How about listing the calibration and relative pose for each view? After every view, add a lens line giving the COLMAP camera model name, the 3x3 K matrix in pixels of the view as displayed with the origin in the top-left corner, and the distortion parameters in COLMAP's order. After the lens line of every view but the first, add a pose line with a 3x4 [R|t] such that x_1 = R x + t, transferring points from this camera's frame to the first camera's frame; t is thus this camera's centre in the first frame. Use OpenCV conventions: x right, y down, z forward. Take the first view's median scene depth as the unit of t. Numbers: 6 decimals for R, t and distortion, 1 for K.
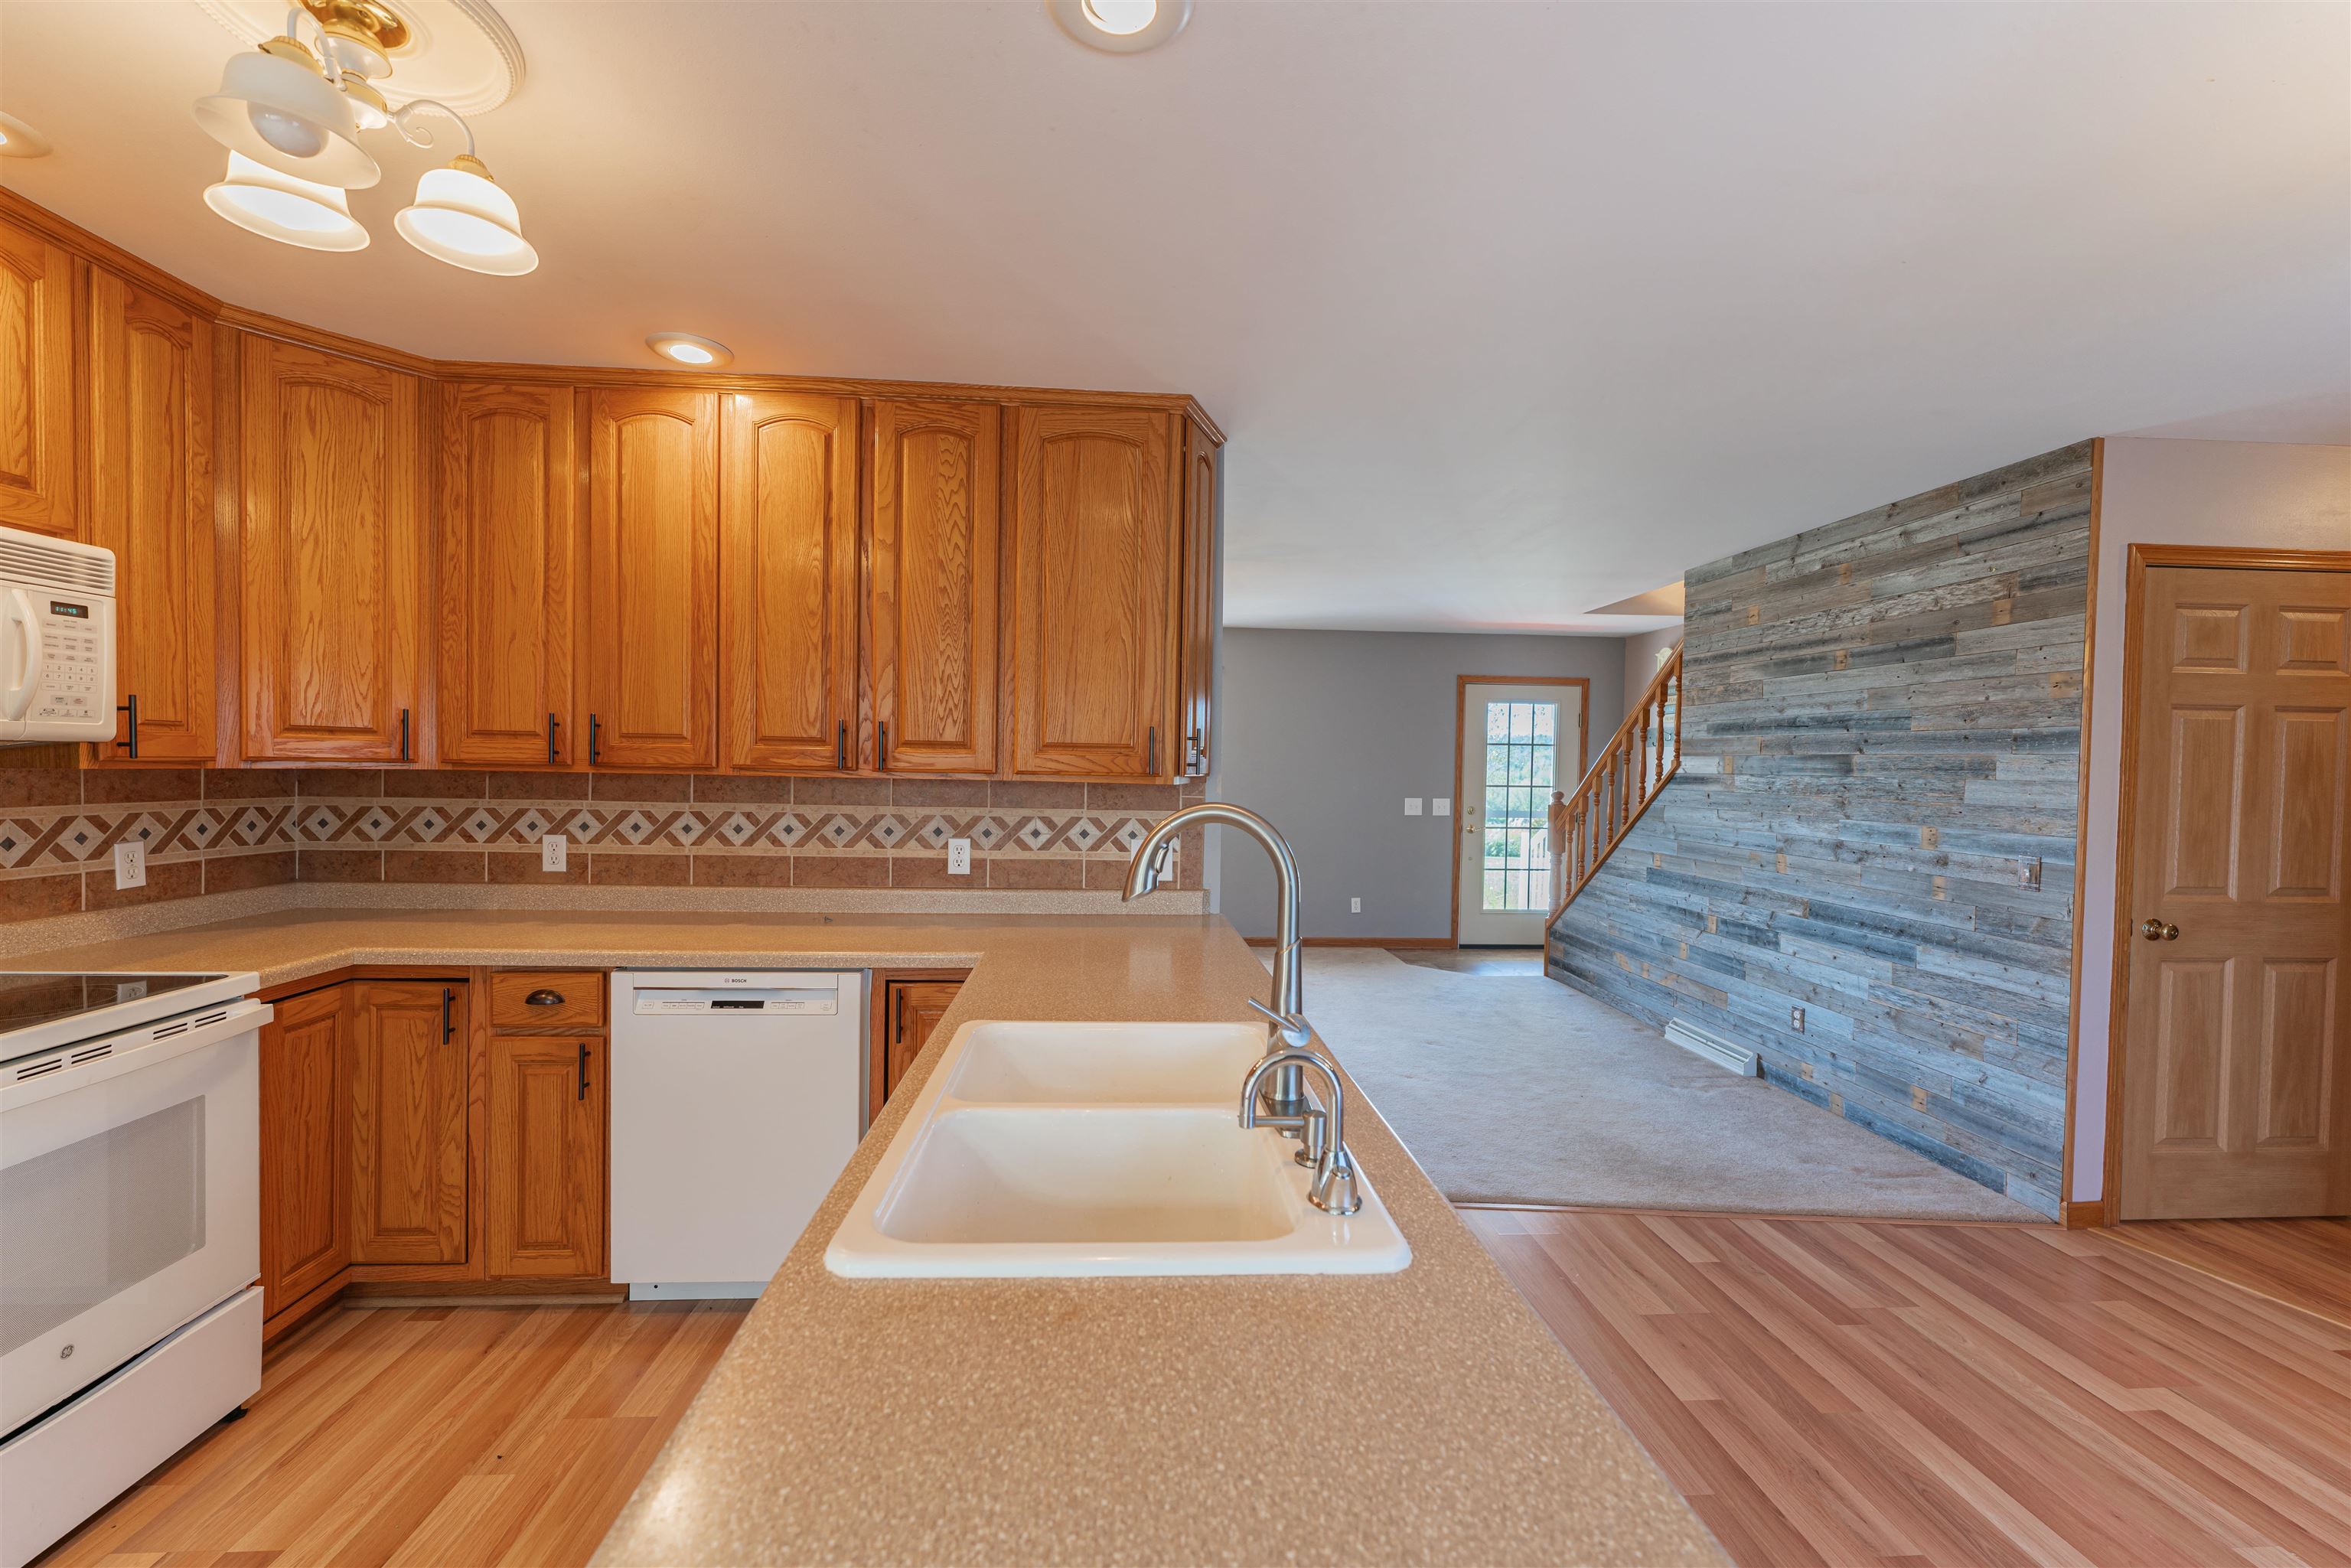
lens RADIAL K [[929.2, 0, 1171.7], [0, 929.2, 788.0], [0, 0, 1]] dist [-0.002139, 0.000222]
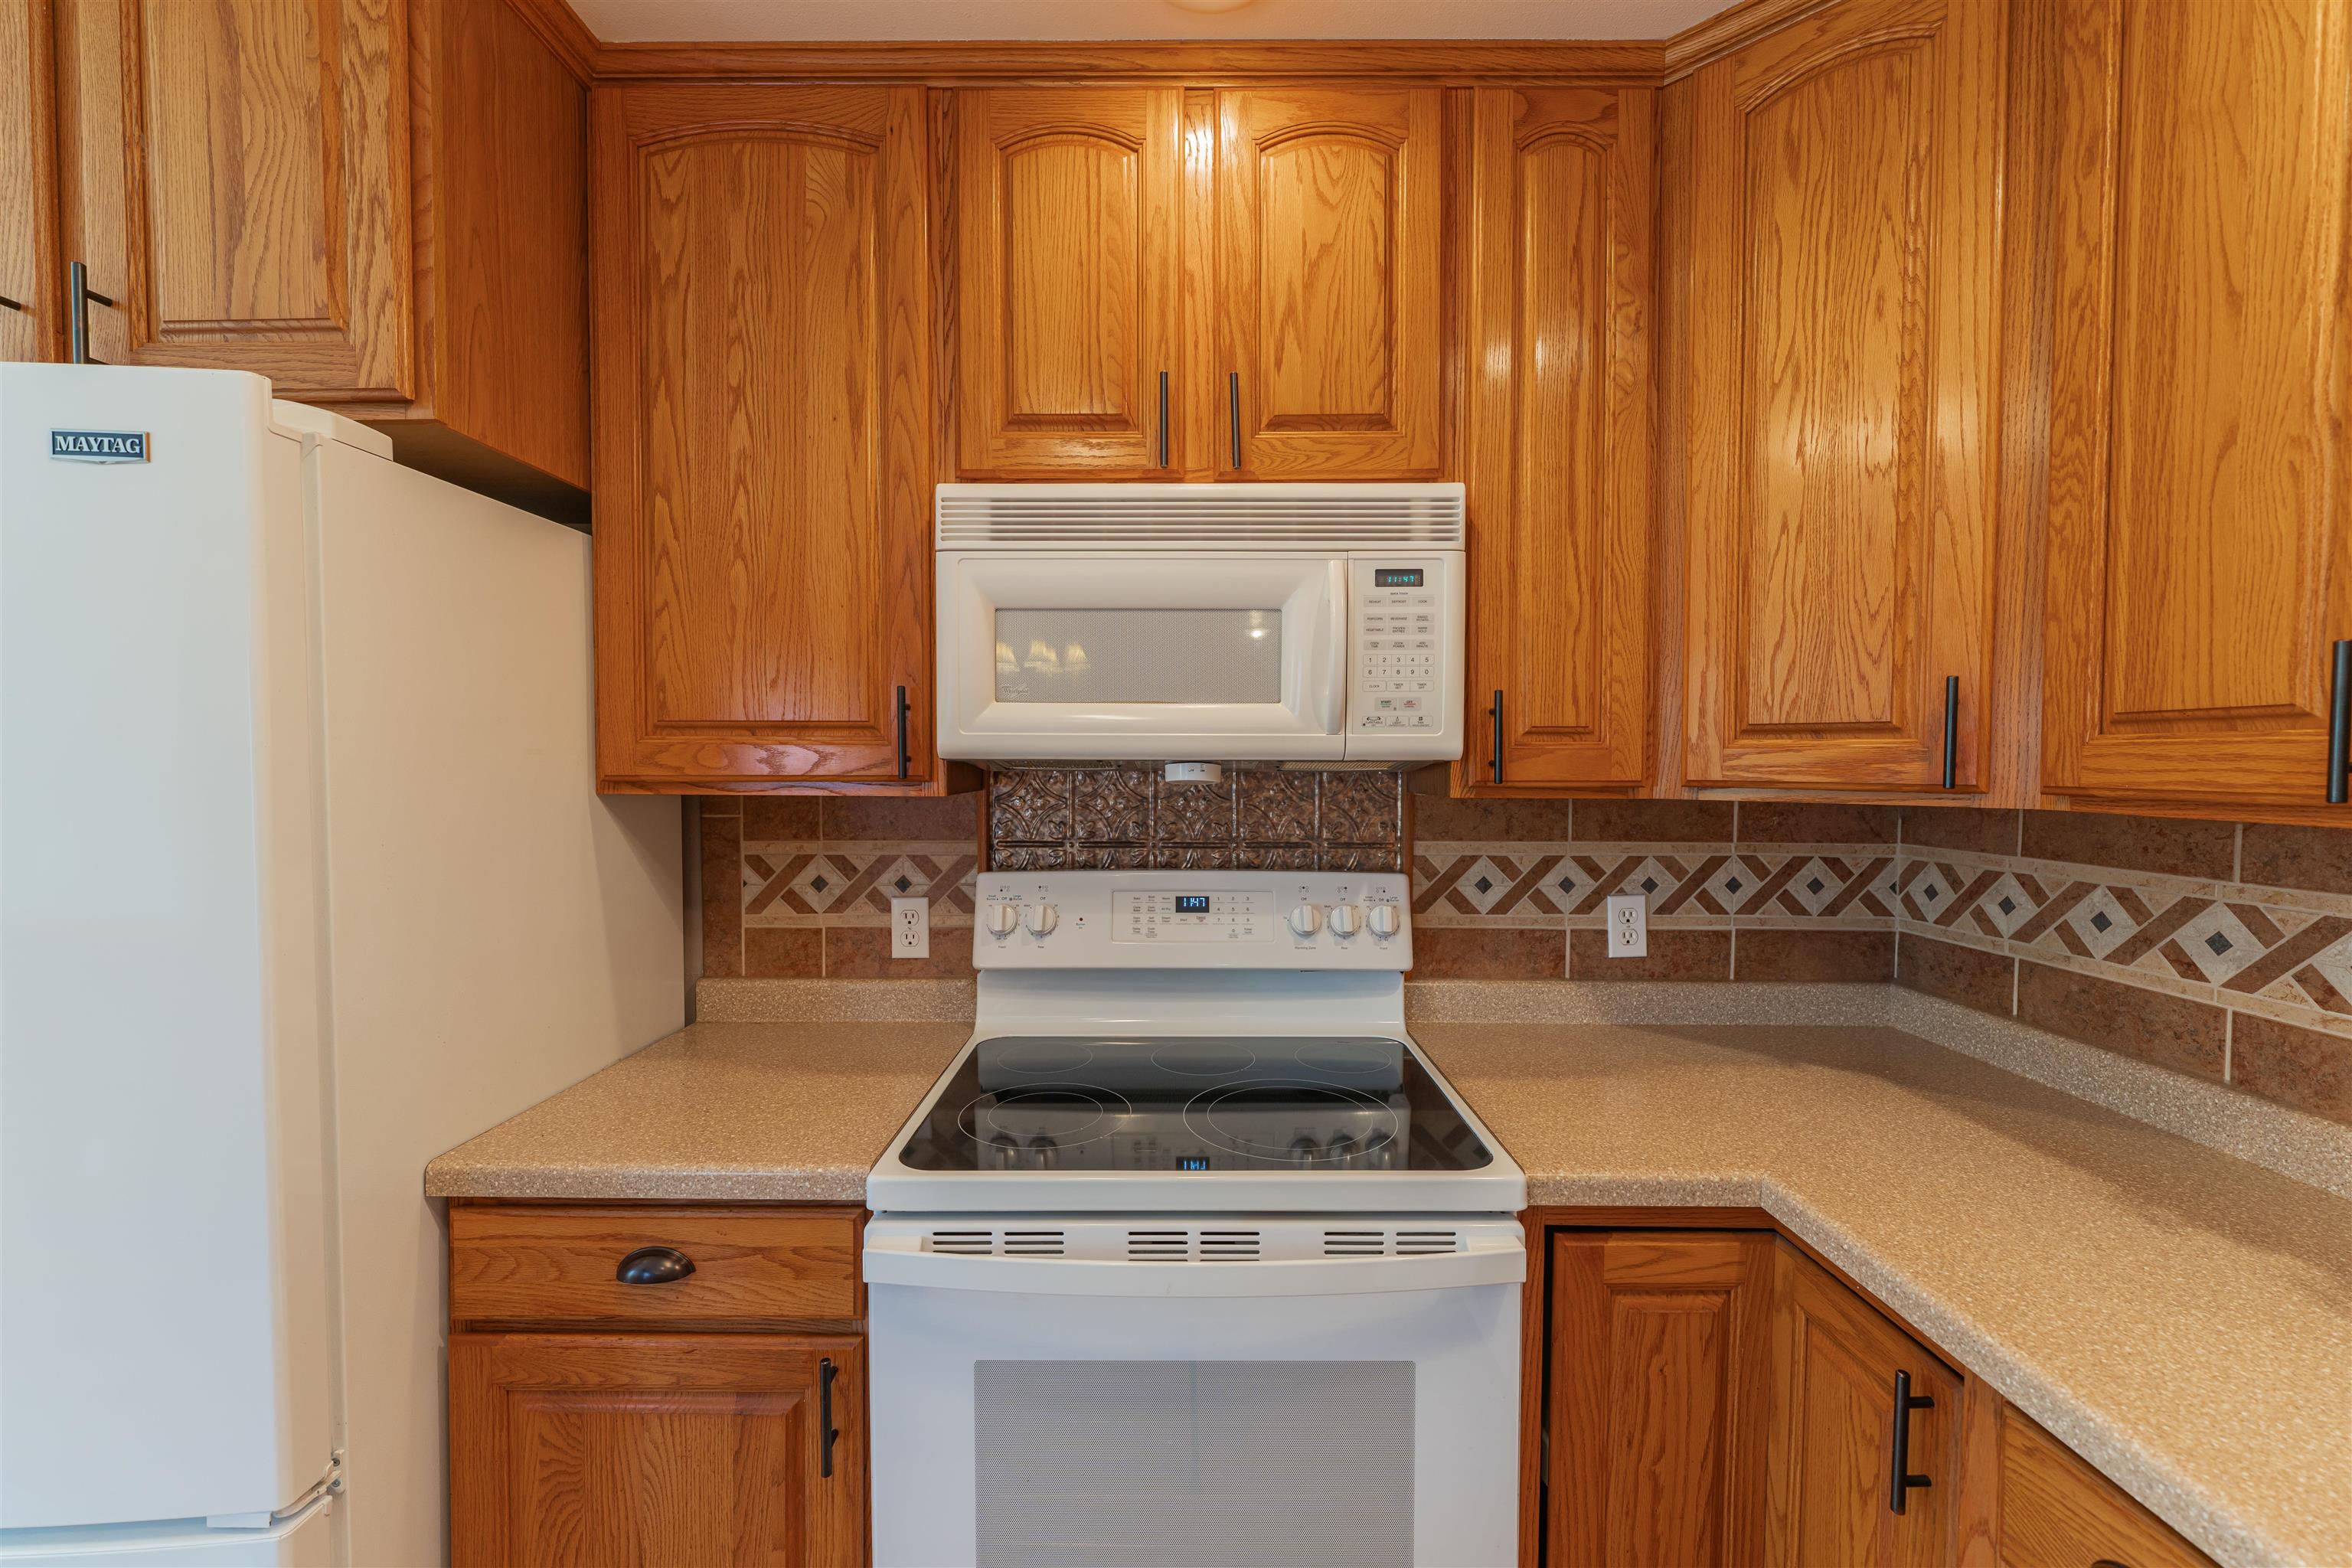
lens RADIAL K [[929.6, 0, 1168.9], [0, 929.6, 785.0], [0, 0, 1]] dist [-0.002139, 0.000222]
pose [[-0.089234, 0.008557, -0.995974, -0.275682], [-0.029195, 0.999511, 0.011203, -0.020783], [0.995583, 0.030077, -0.088941, 0.542075]]
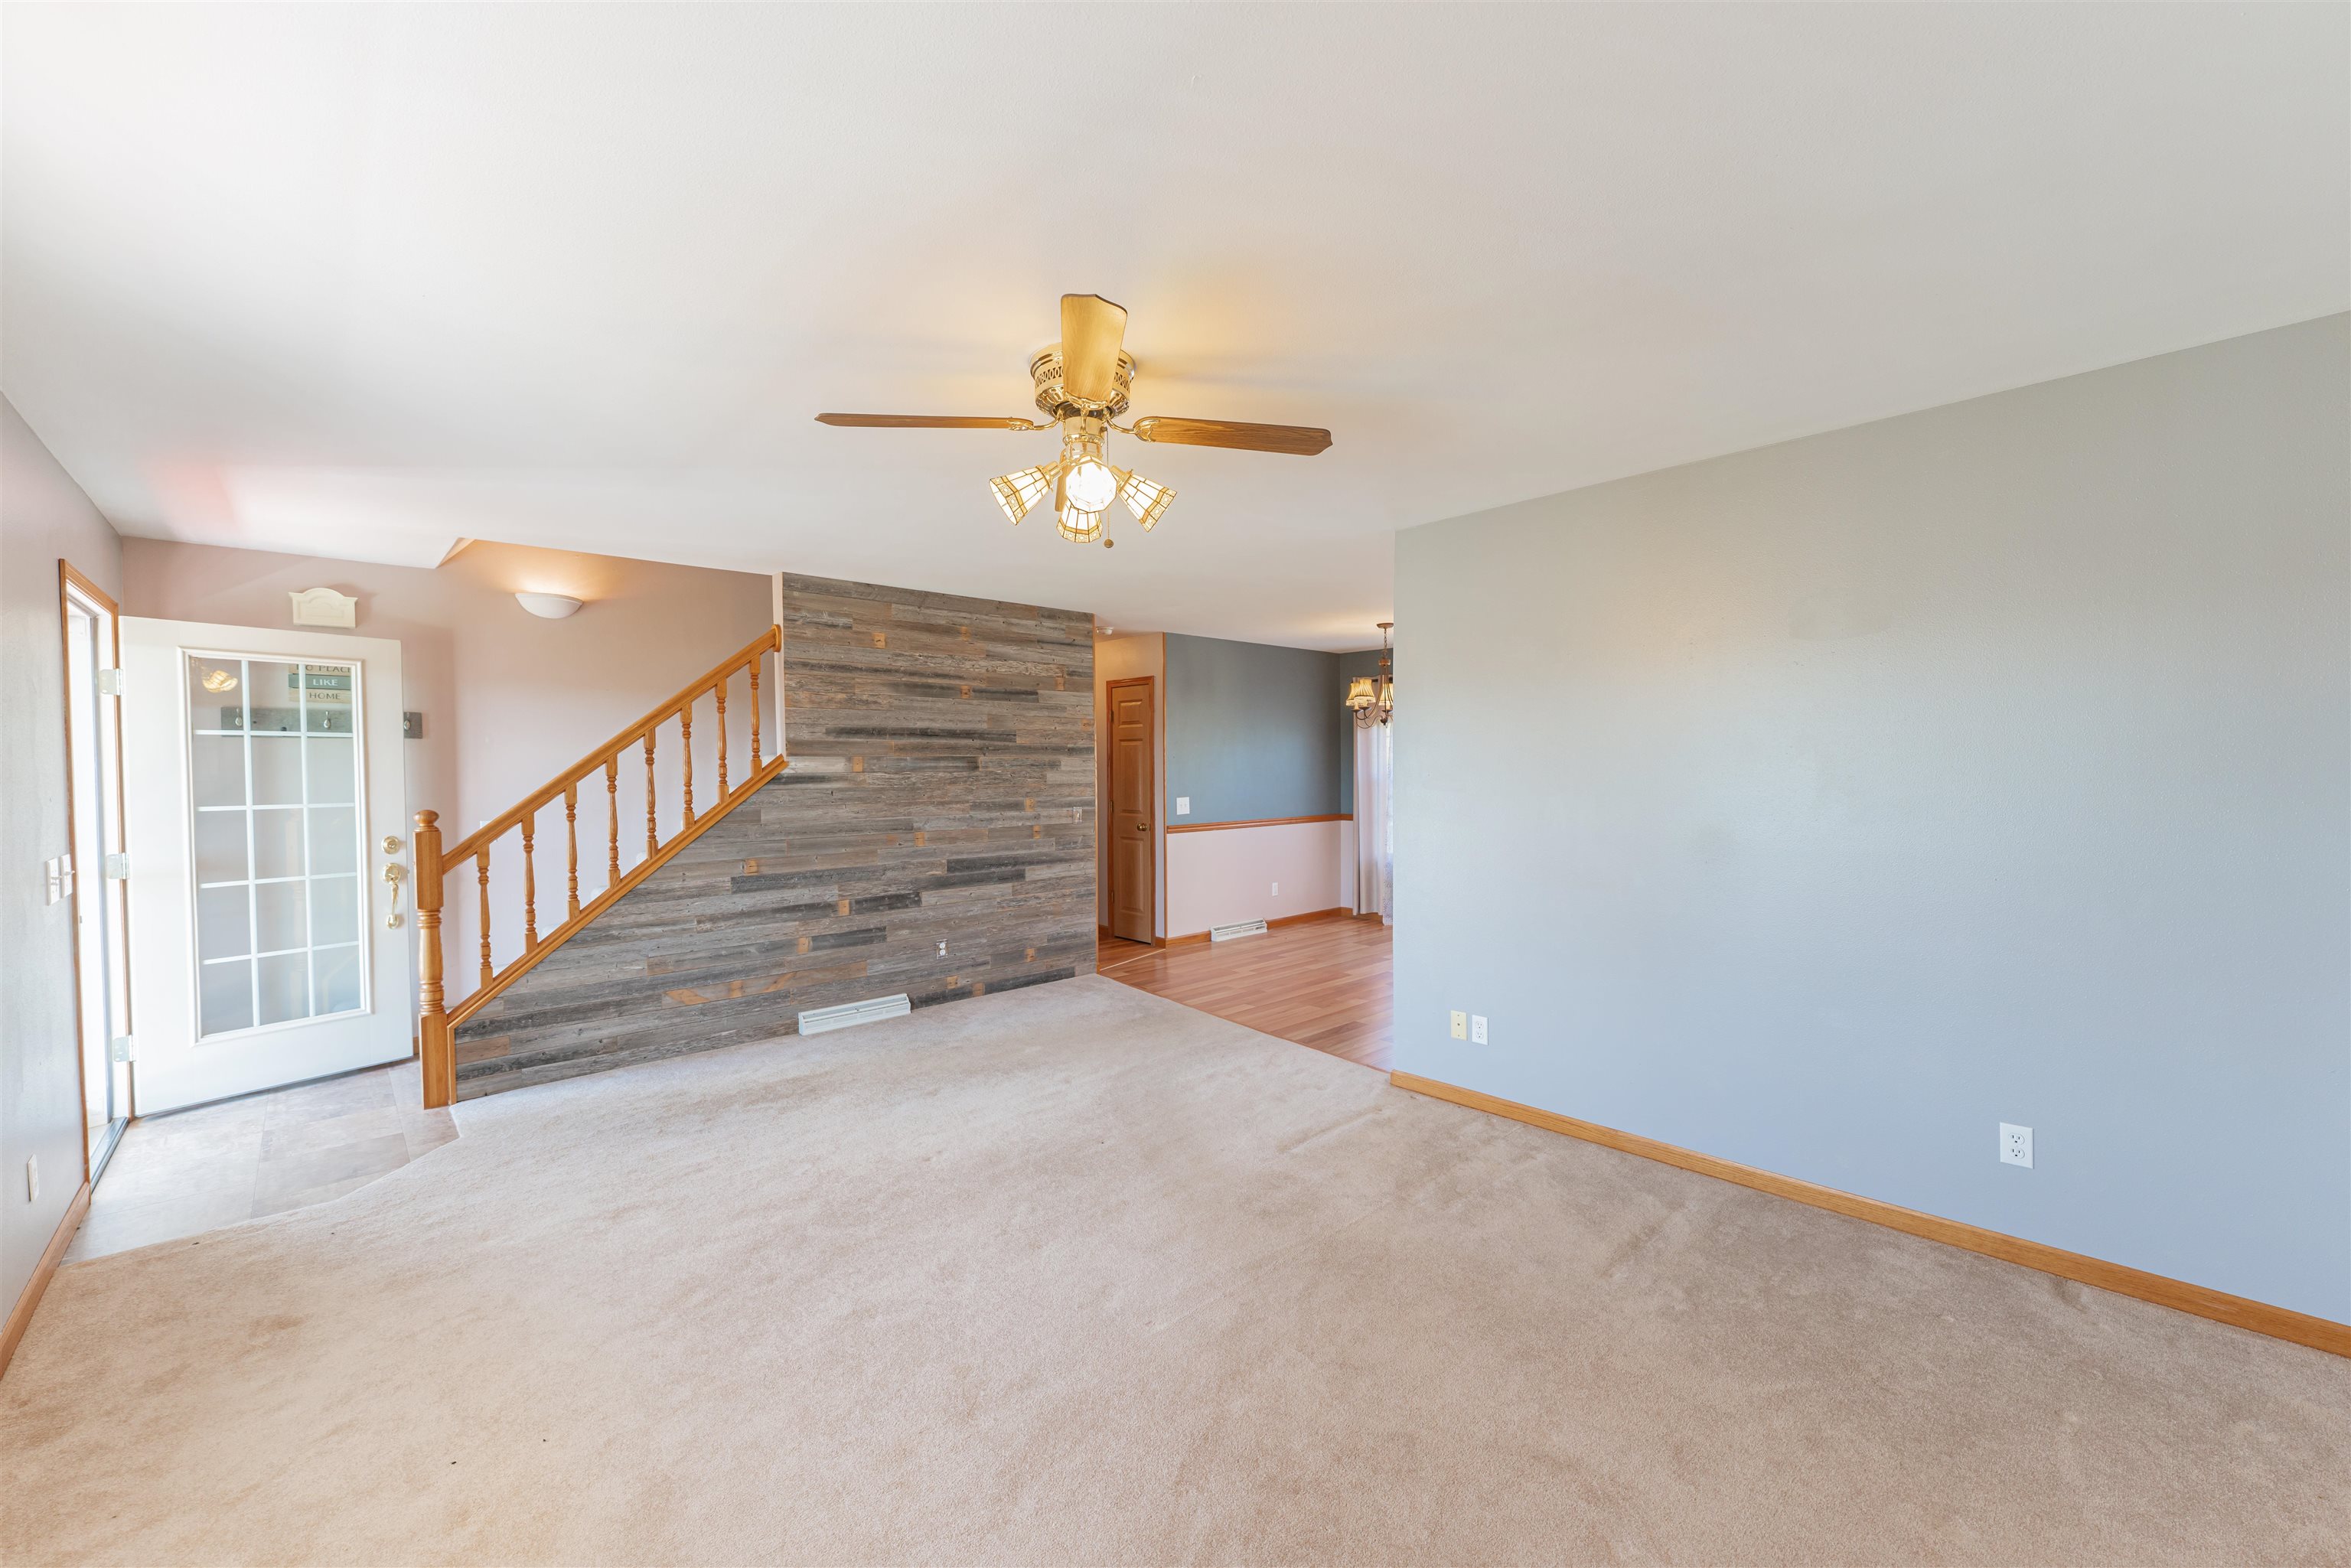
lens RADIAL K [[929.2, 0, 1161.6], [0, 929.2, 788.6], [0, 0, 1]] dist [-0.002139, 0.000222]
pose [[-0.614316, -0.029081, 0.788524, -0.814708], [0.020450, 0.998398, 0.052753, -0.072621], [-0.788795, 0.048532, -0.612737, 2.132849]]
